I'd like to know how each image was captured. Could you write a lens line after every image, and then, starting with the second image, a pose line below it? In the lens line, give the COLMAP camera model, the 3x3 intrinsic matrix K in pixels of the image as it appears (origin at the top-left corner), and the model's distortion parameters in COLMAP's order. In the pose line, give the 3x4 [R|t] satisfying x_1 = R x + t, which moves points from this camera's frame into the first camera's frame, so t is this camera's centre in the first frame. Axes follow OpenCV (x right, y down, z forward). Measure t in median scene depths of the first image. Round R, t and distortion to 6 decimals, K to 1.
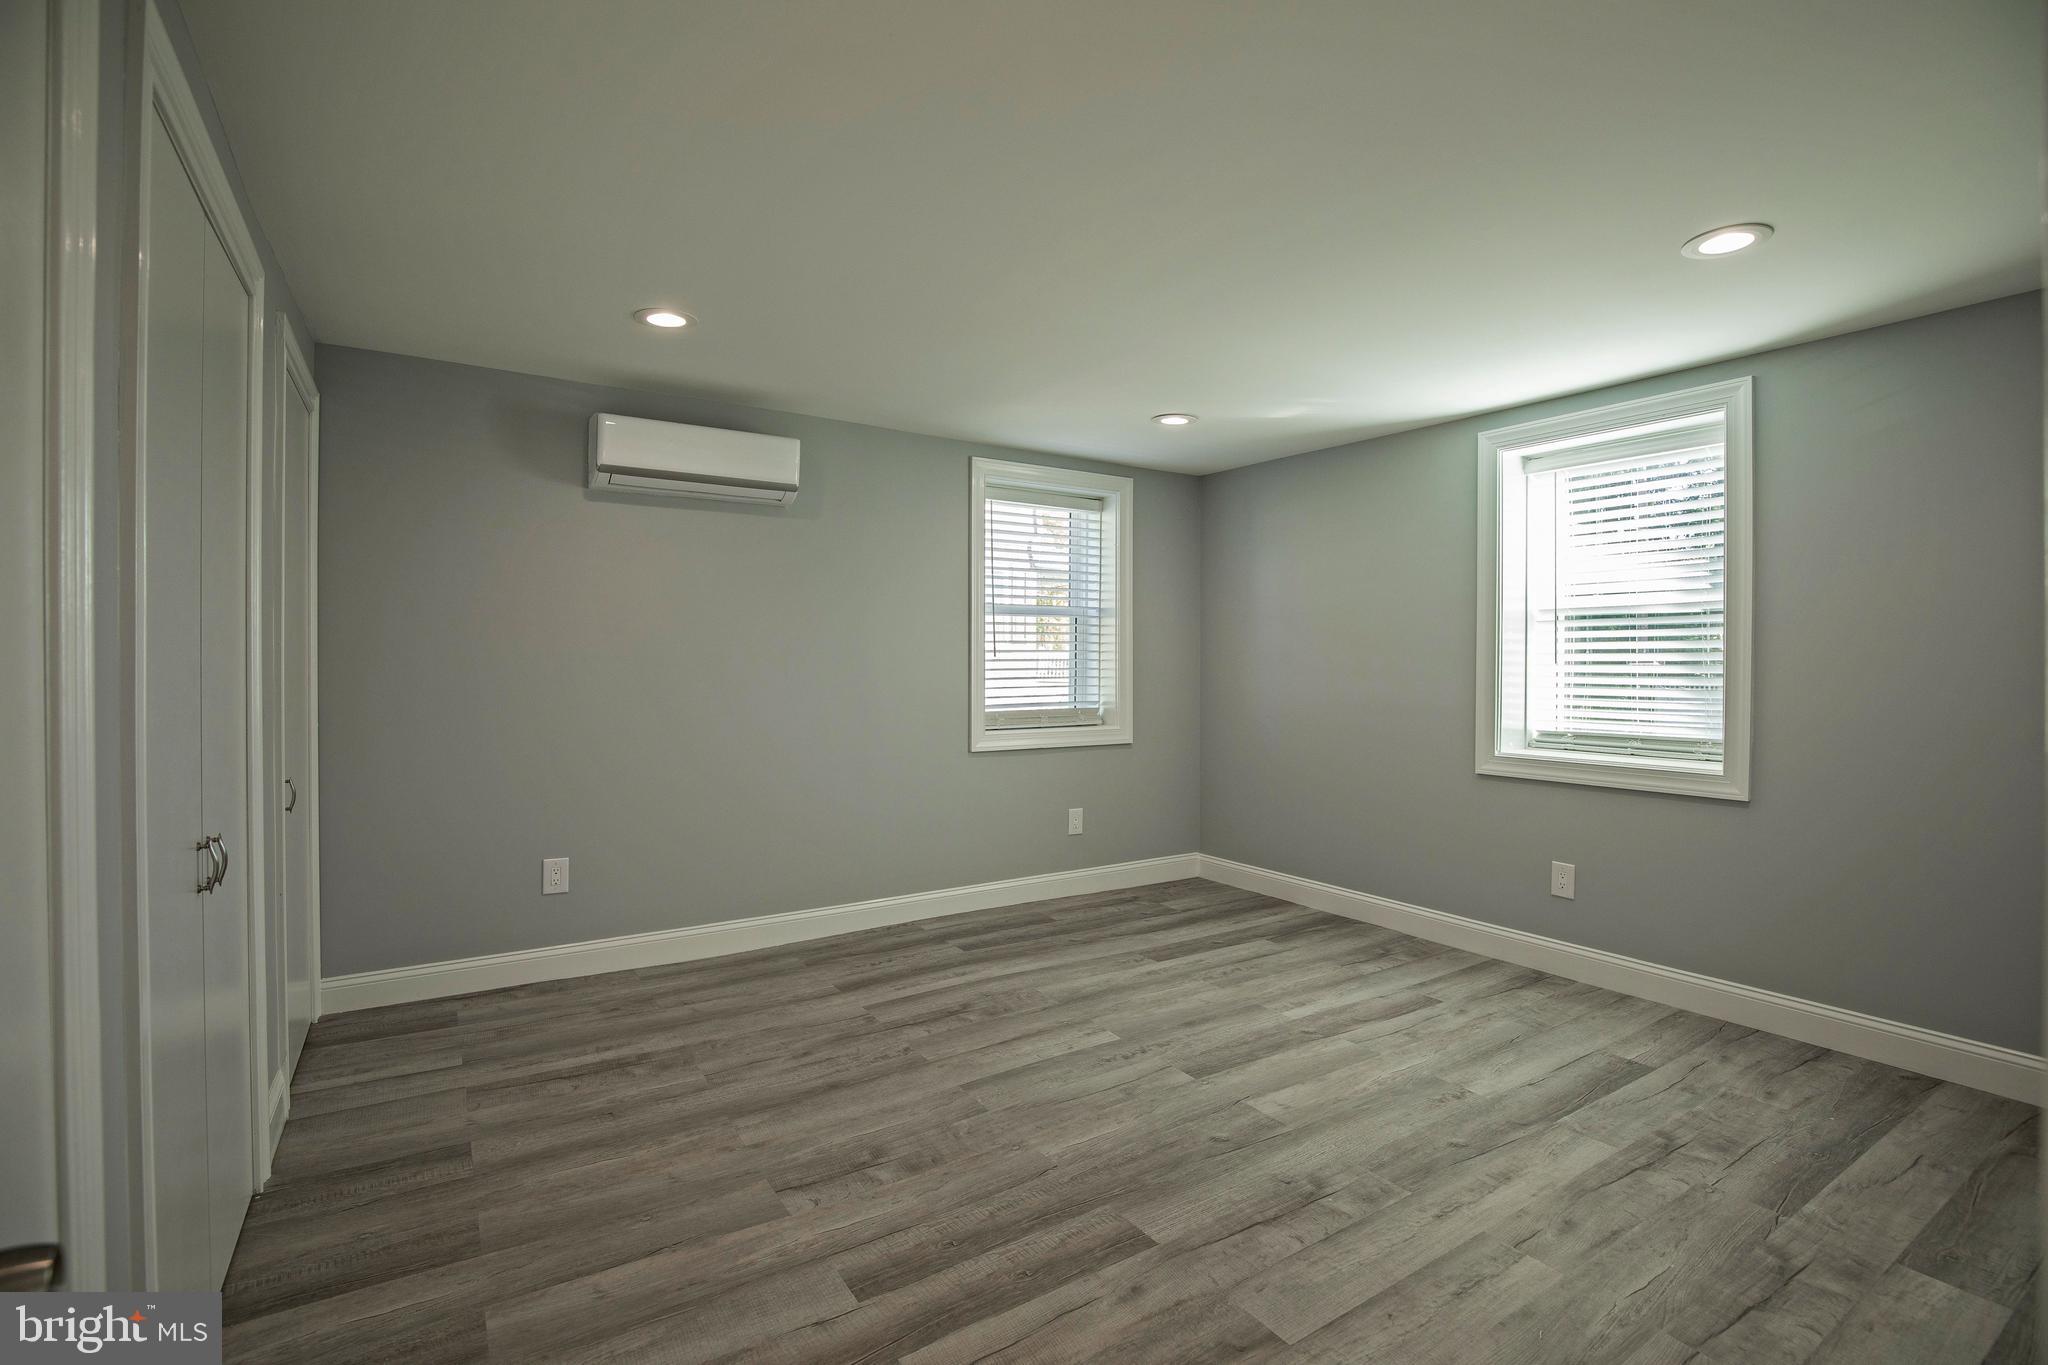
lens RADIAL K [[957.7, 0, 1012.8], [0, 957.7, 676.0], [0, 0, 1]] dist [-0.031447, 0.004040]
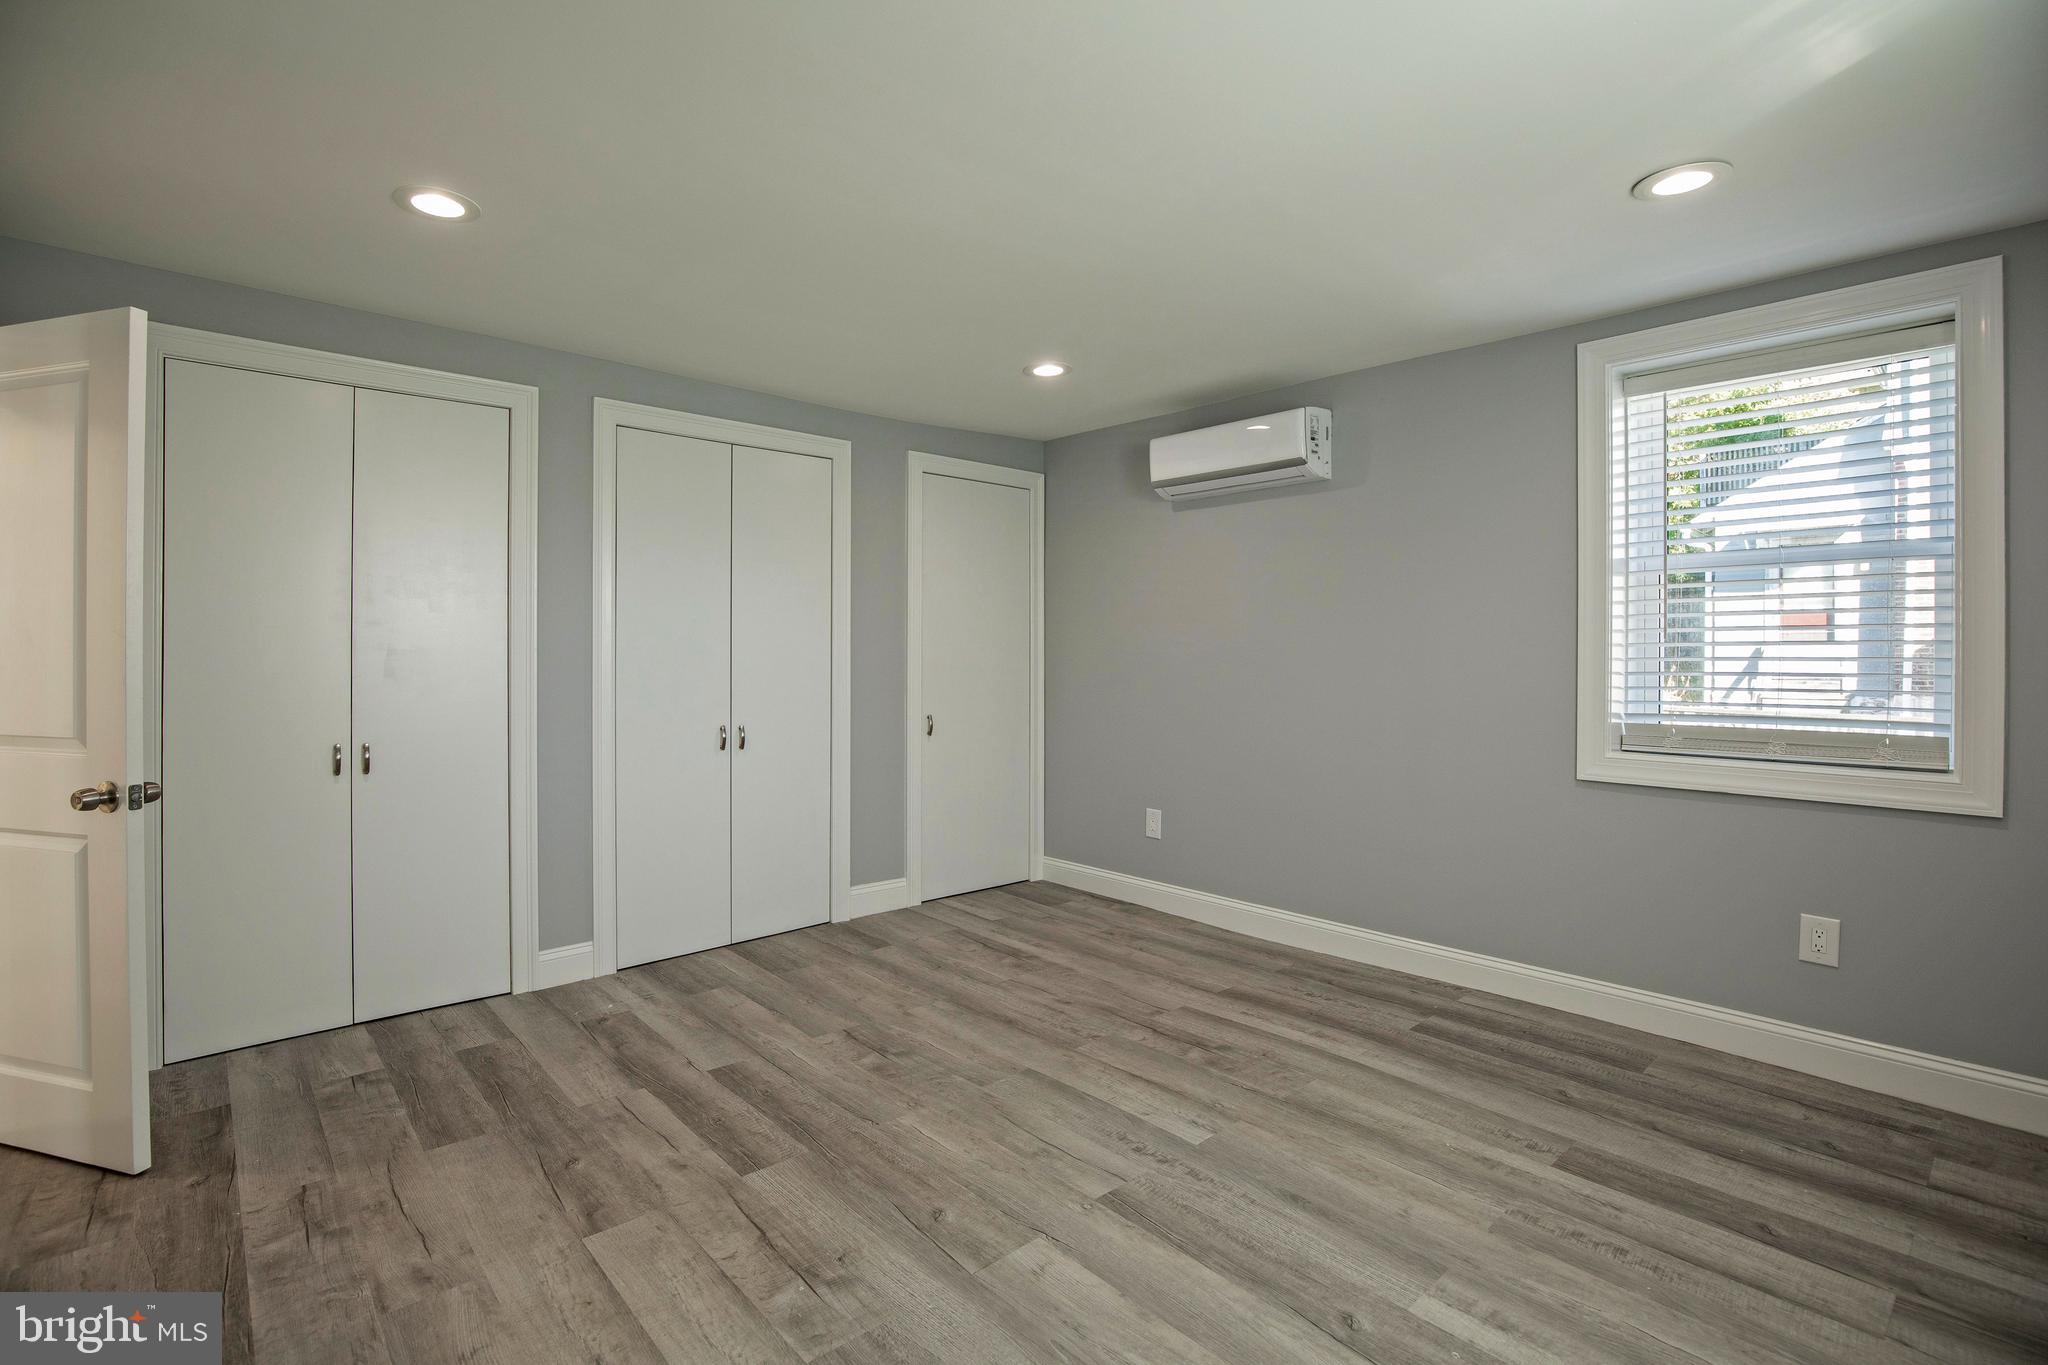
lens RADIAL K [[957.7, 0, 1011.6], [0, 957.7, 669.9], [0, 0, 1]] dist [-0.031447, 0.004040]
pose [[0.147333, 0.014443, -0.988981, 0.757346], [-0.017636, 0.999773, 0.011973, 0.001579], [0.988930, 0.015677, 0.147555, 0.681649]]
